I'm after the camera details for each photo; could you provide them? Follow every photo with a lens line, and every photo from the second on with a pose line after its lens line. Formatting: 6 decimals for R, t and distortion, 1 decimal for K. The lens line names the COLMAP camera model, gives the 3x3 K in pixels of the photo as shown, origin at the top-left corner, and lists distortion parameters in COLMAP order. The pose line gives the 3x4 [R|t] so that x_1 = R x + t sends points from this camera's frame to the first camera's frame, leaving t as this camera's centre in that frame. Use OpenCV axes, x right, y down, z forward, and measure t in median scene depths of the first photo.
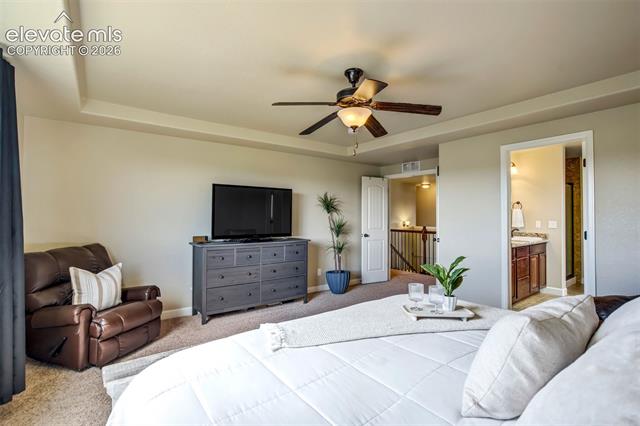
lens RADIAL K [[295.7, 0, 321.9], [0, 295.7, 212.0], [0, 0, 1]] dist [-0.004515, 0.000069]
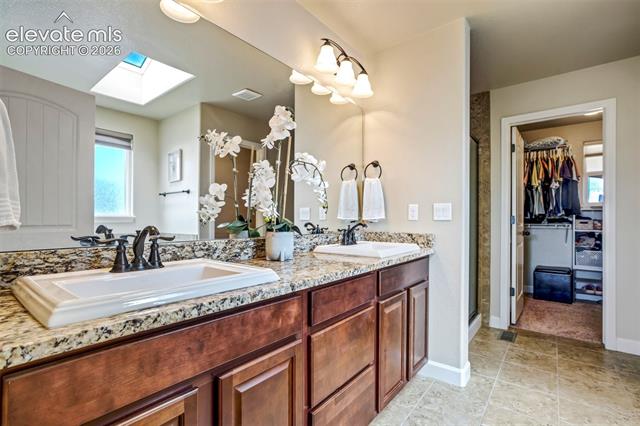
lens RADIAL K [[295.7, 0, 320.1], [0, 295.7, 219.5], [0, 0, 1]] dist [-0.004515, 0.000069]
pose [[0.968600, 0.002831, 0.248610, 0.497783], [-0.006875, 0.999858, 0.015397, 0.046298], [-0.248531, -0.016623, 0.968481, 0.623280]]
